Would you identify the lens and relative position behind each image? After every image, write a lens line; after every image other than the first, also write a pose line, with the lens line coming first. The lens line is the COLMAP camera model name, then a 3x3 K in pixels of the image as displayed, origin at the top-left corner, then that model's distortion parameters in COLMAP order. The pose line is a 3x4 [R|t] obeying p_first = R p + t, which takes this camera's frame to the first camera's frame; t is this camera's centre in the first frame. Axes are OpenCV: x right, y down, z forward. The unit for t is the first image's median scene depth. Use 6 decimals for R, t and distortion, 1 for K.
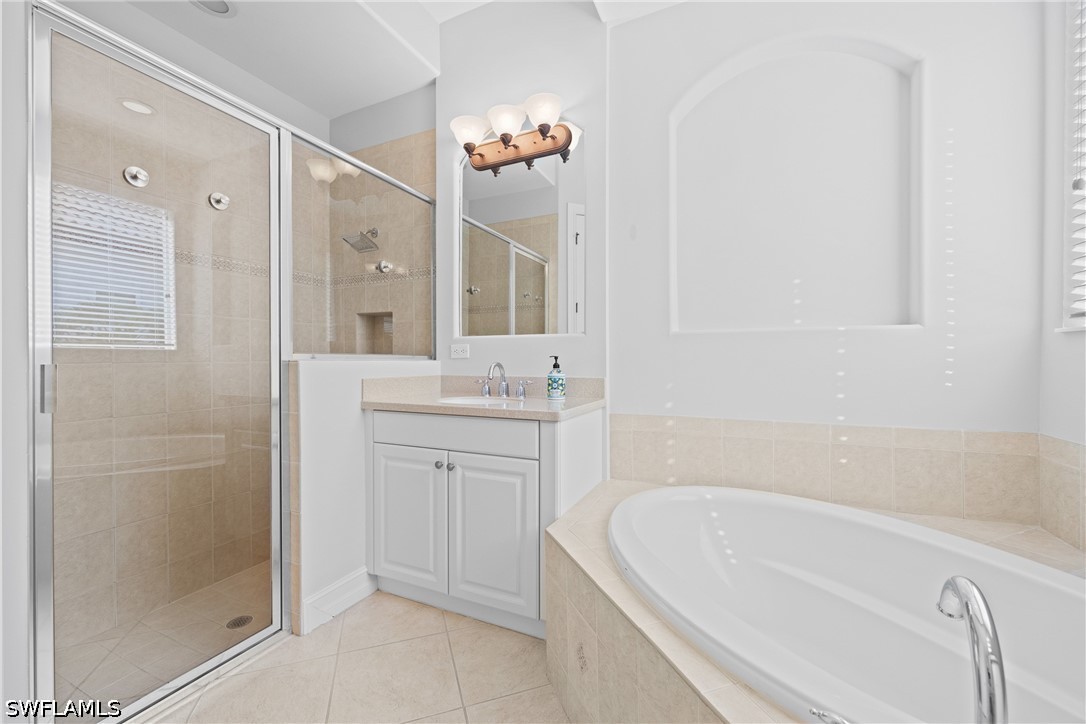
lens RADIAL K [[434.9, 0, 537.5], [0, 434.9, 360.5], [0, 0, 1]] dist [0.000186, 0.000129]
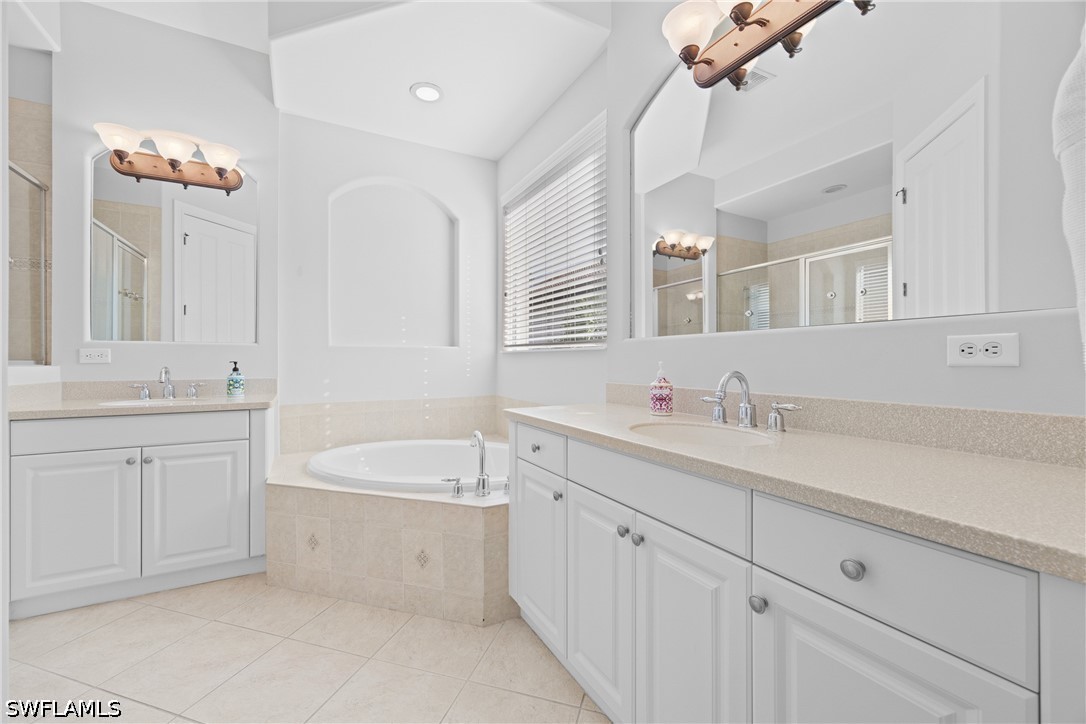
lens RADIAL K [[434.9, 0, 537.5], [0, 434.9, 360.5], [0, 0, 1]] dist [0.000186, 0.000129]
pose [[0.593230, 0.001343, 0.805032, -0.446494], [0.001398, 0.999995, -0.002698, -0.008476], [-0.805032, 0.002726, 0.593225, -0.422775]]
